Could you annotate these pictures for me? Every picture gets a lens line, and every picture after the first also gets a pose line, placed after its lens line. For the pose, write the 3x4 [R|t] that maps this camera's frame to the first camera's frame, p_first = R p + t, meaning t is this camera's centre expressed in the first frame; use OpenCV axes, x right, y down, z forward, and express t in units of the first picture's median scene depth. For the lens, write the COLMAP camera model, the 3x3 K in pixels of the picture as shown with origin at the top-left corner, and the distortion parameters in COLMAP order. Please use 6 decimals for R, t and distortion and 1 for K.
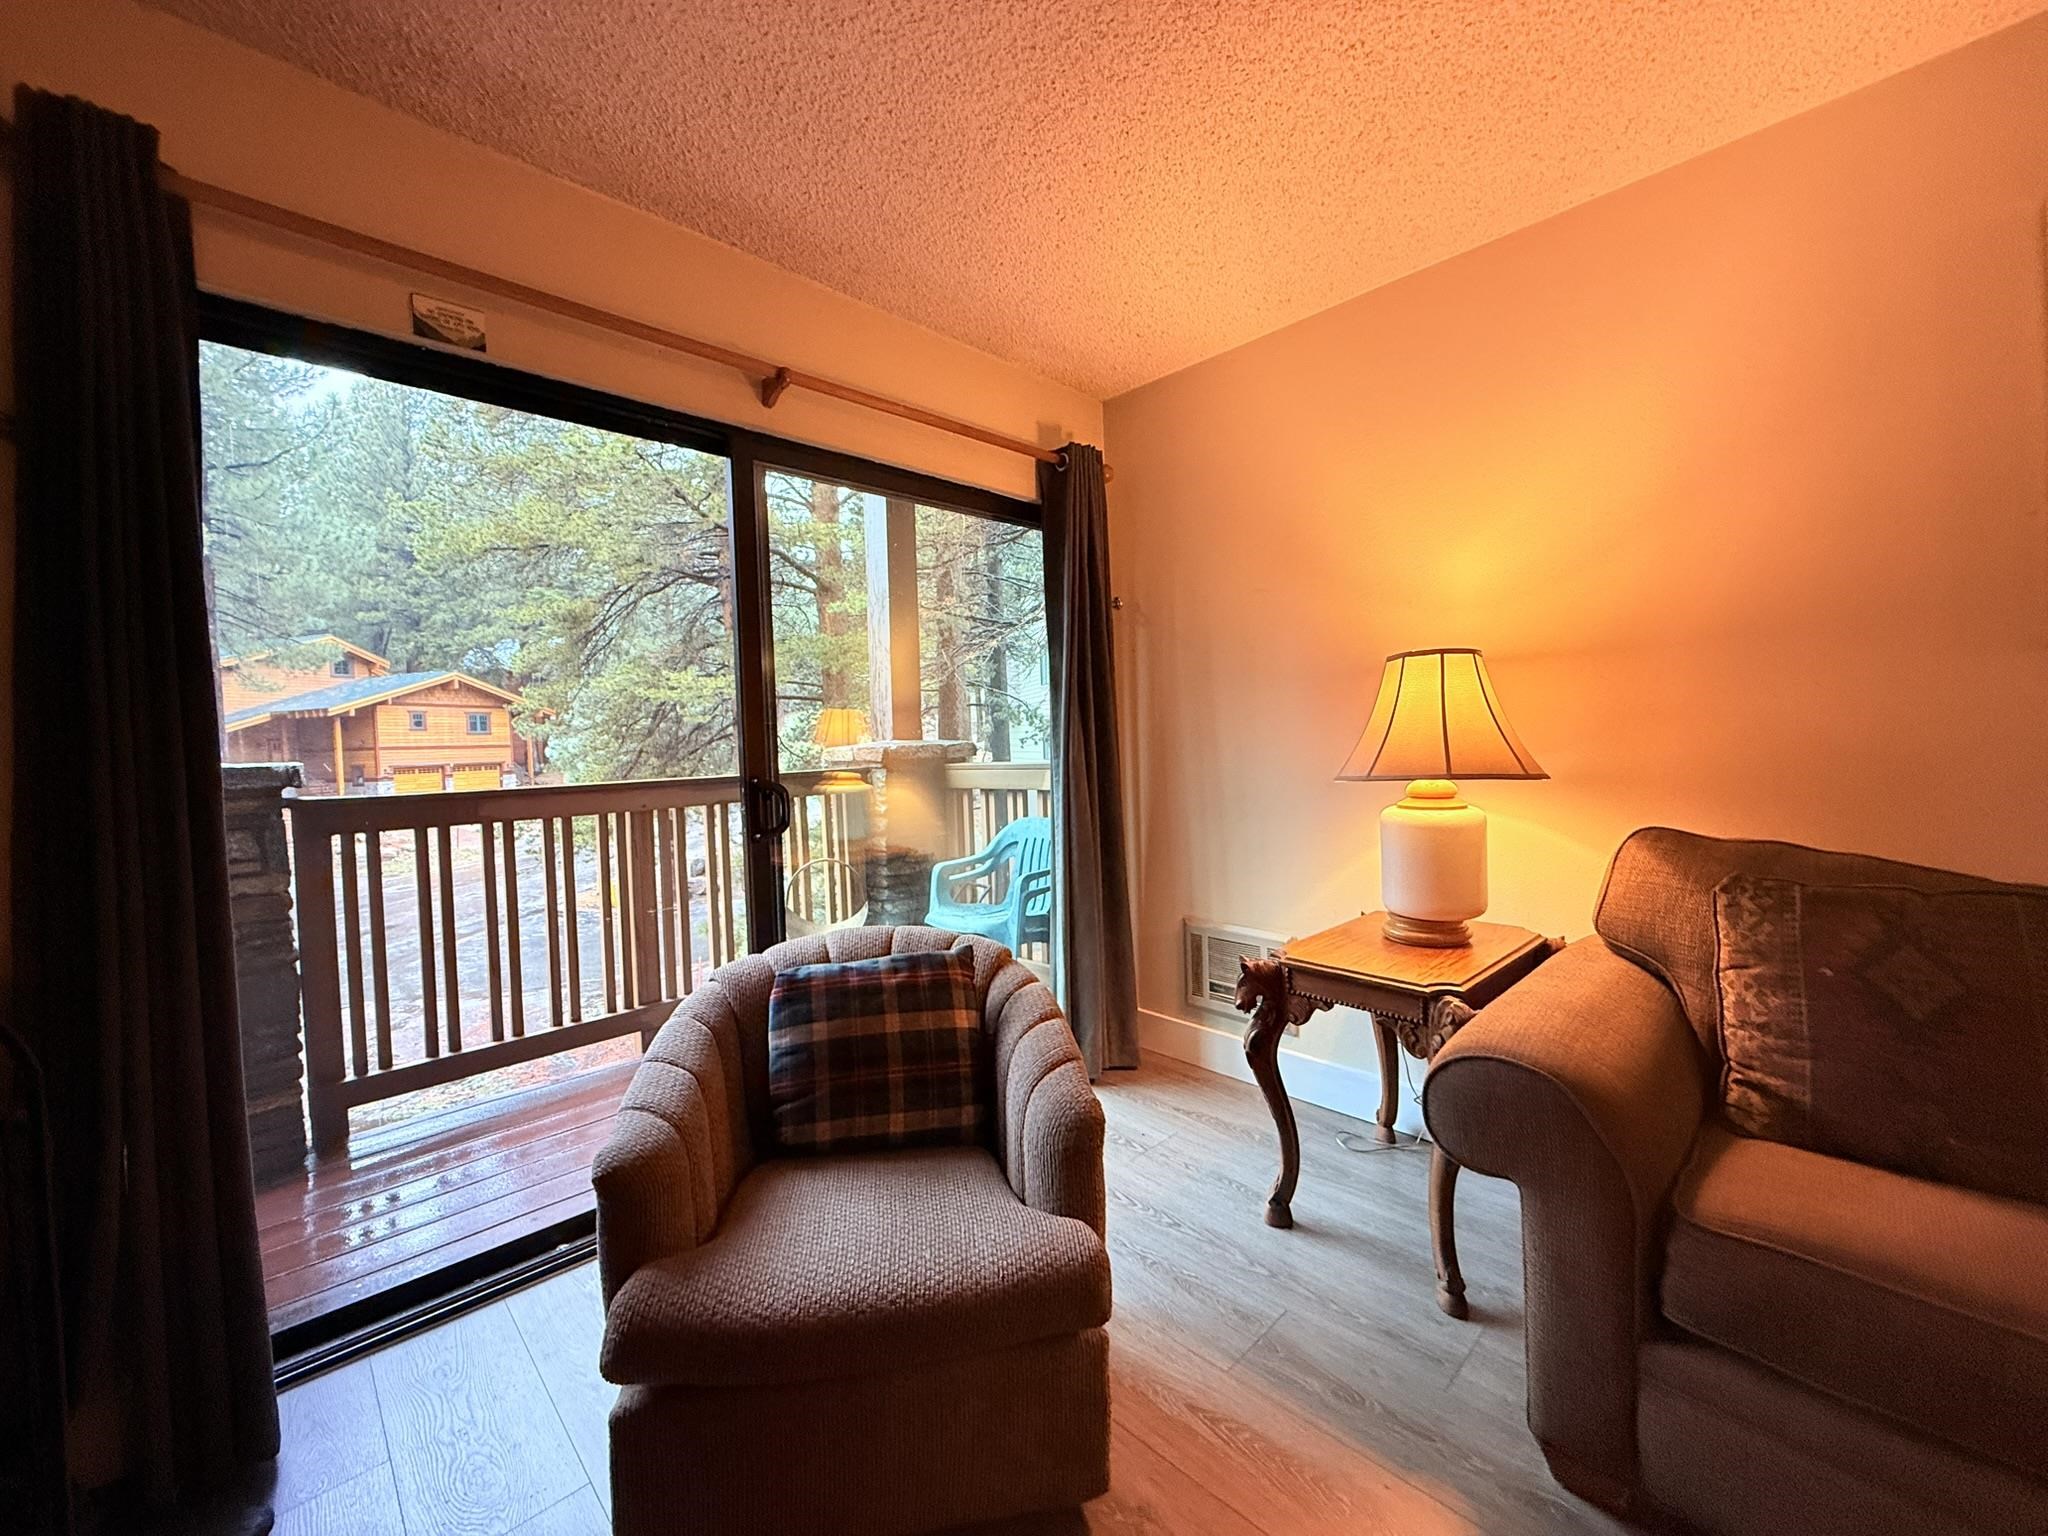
lens RADIAL K [[814.3, 0, 1018.0], [0, 814.3, 765.7], [0, 0, 1]] dist [0.001383, -0.000591]
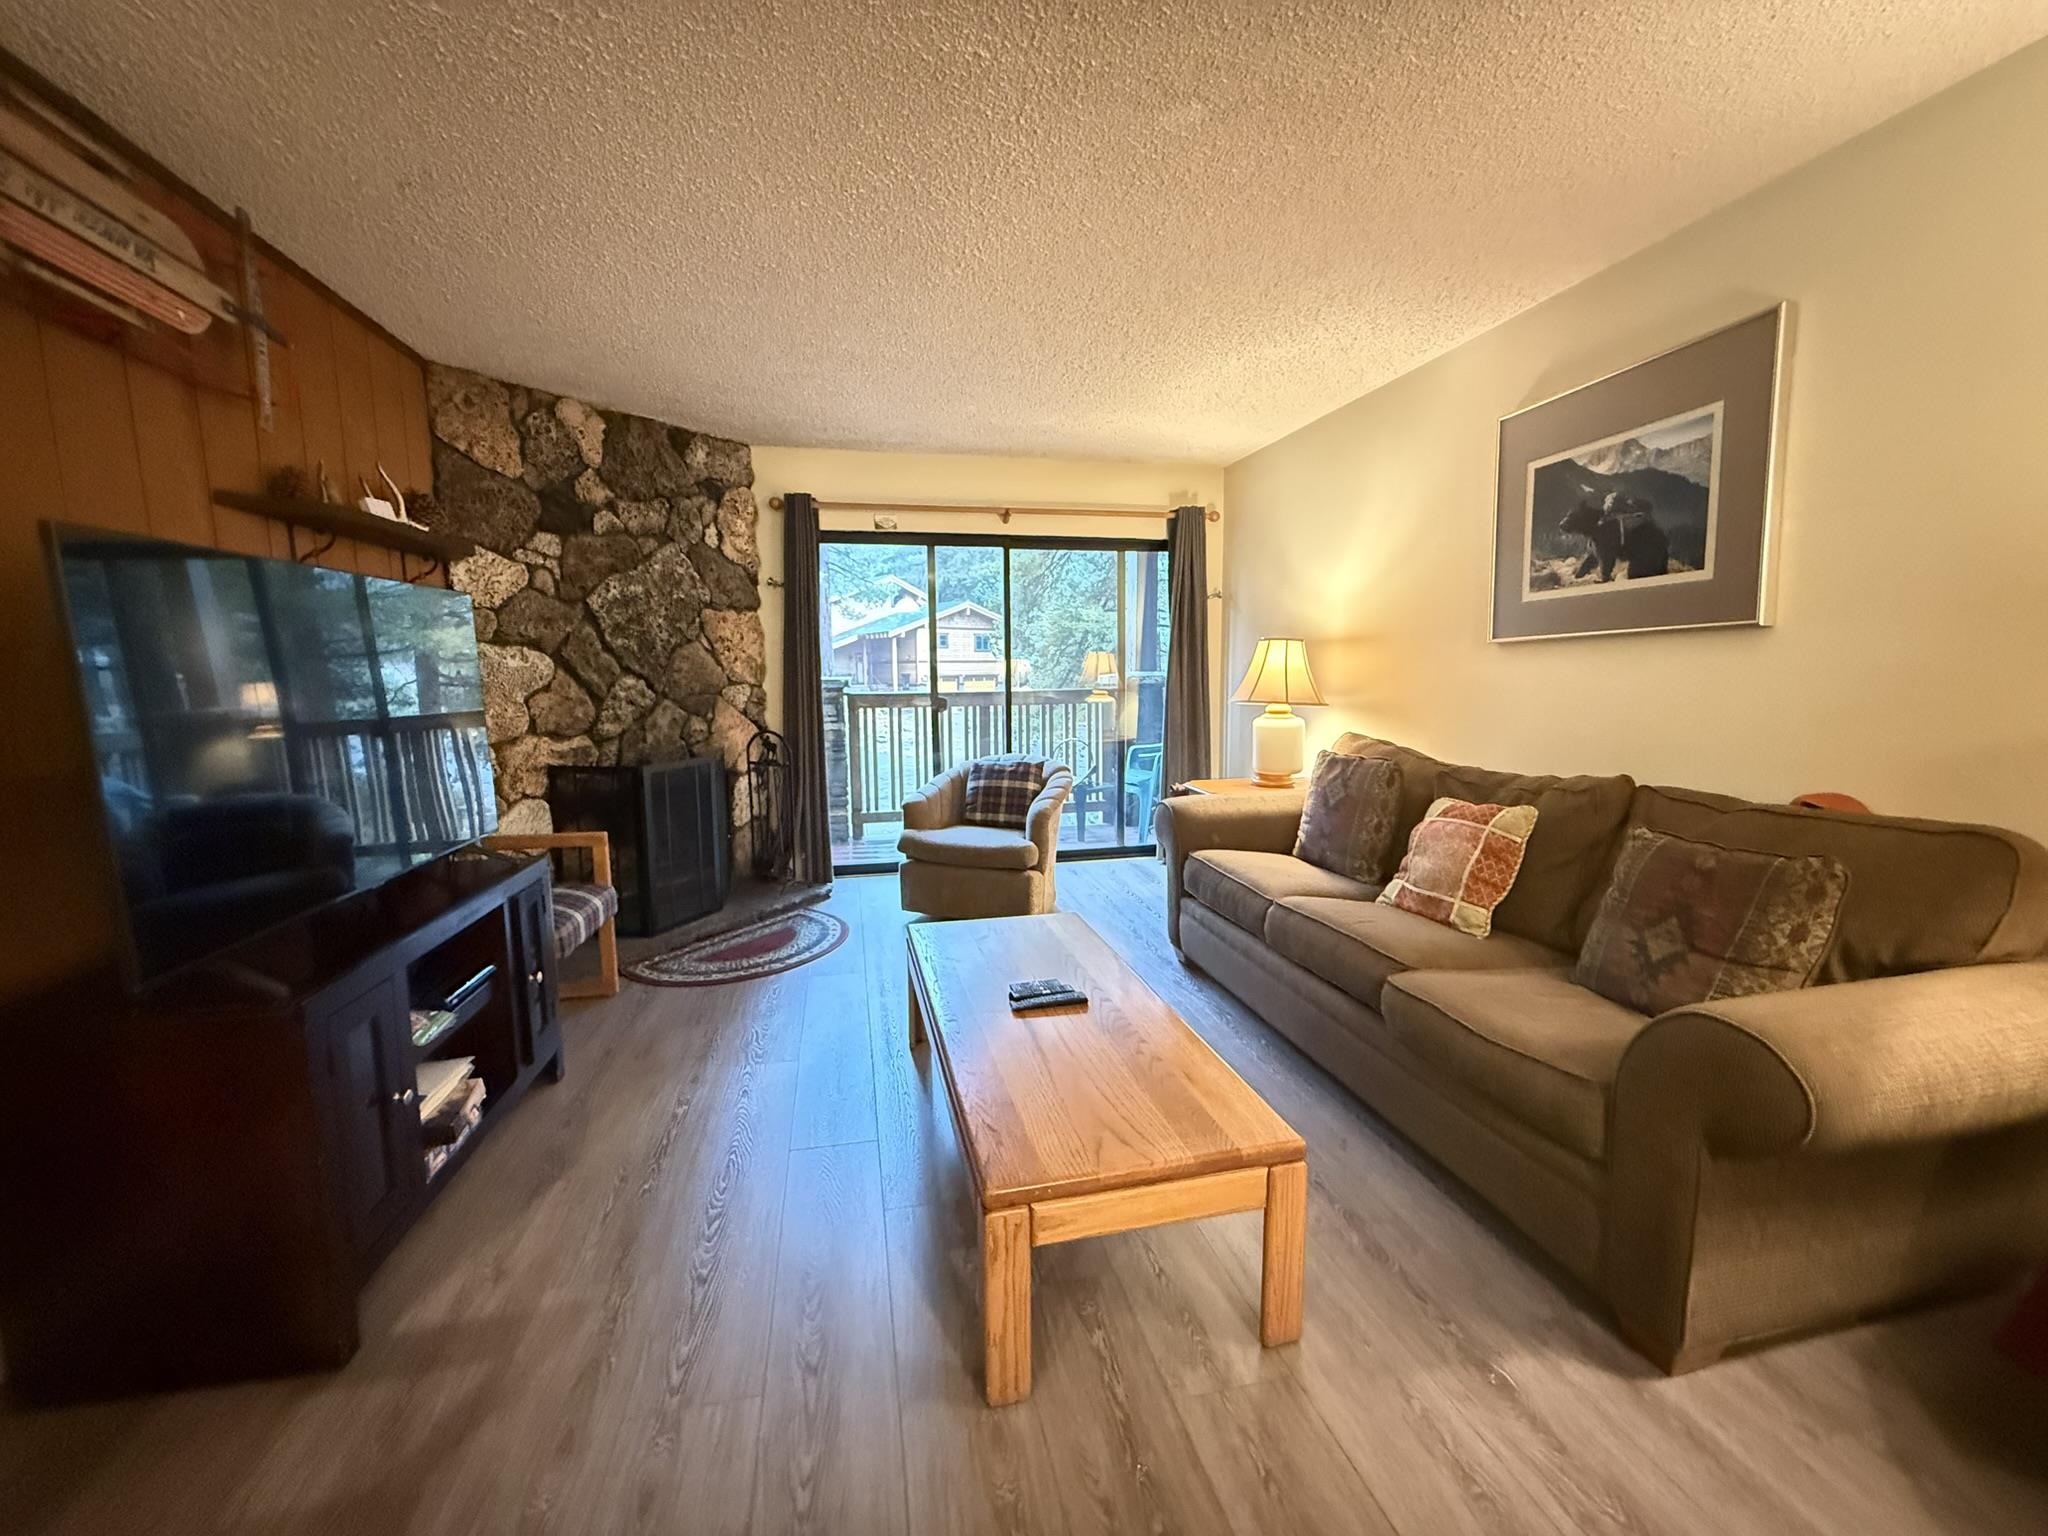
lens RADIAL K [[814.3, 0, 1017.8], [0, 814.3, 768.1], [0, 0, 1]] dist [0.001383, -0.000591]
pose [[0.851653, 0.087489, -0.516753, 0.719548], [-0.034863, 0.993242, 0.110703, -0.018401], [0.522946, -0.076265, 0.848947, -0.714314]]
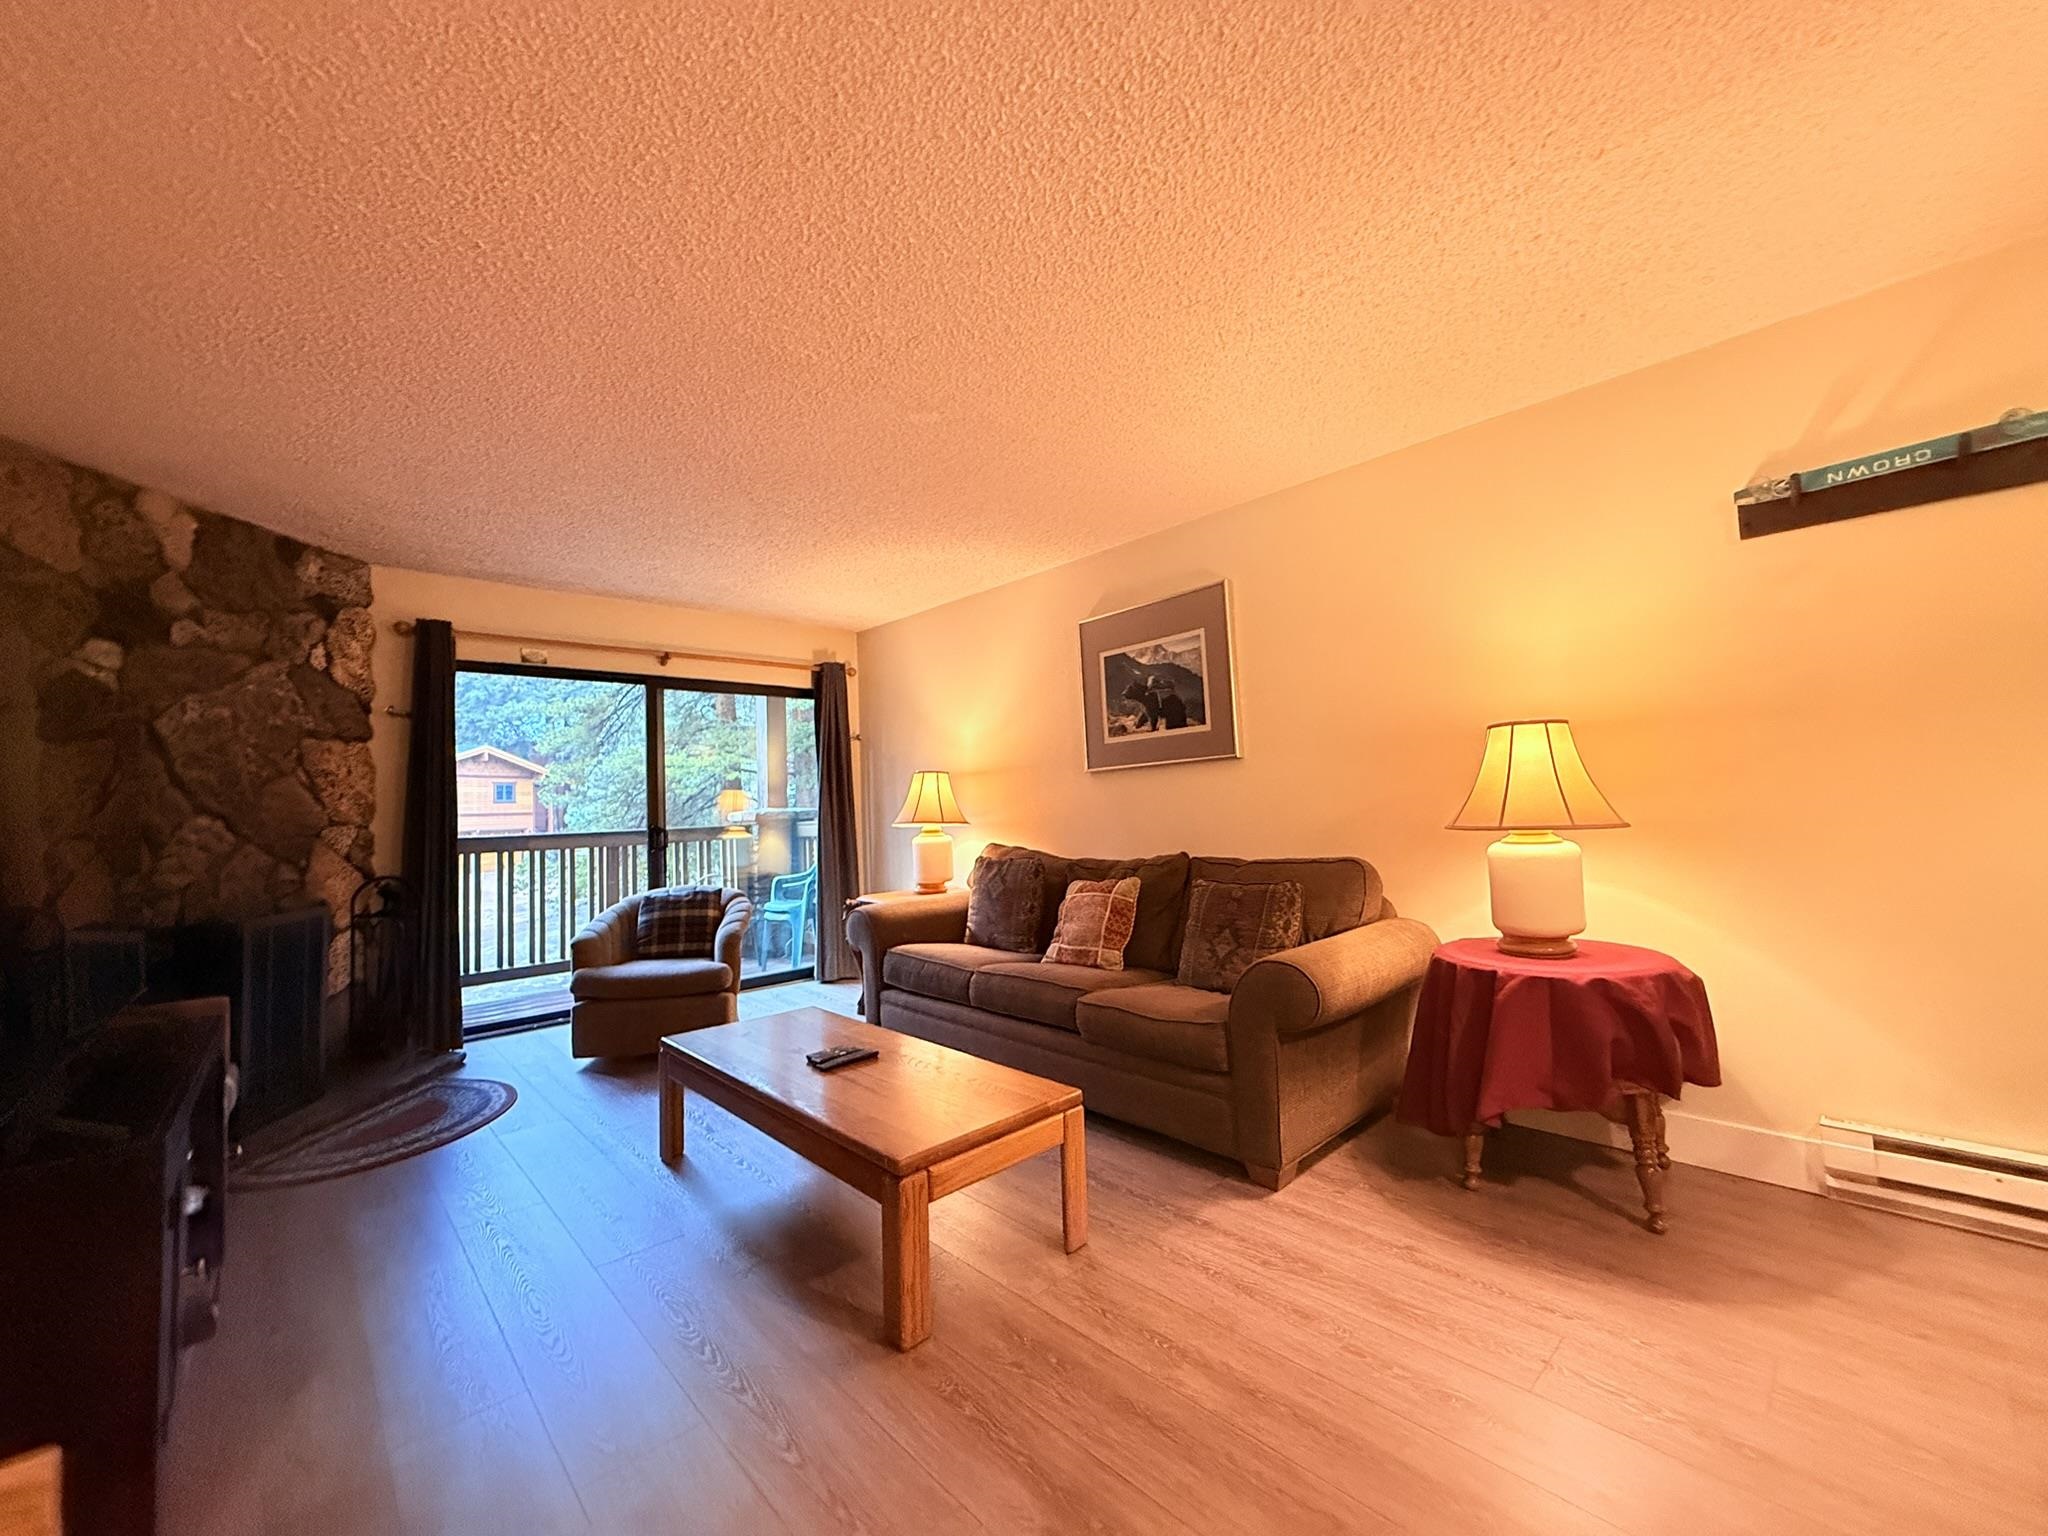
lens RADIAL K [[814.3, 0, 1020.3], [0, 814.3, 767.2], [0, 0, 1]] dist [0.001383, -0.000591]
pose [[0.999849, -0.002814, -0.017143, 0.582073], [0.001435, 0.996796, -0.079970, 0.028209], [0.017313, 0.079934, 0.996650, -0.989750]]
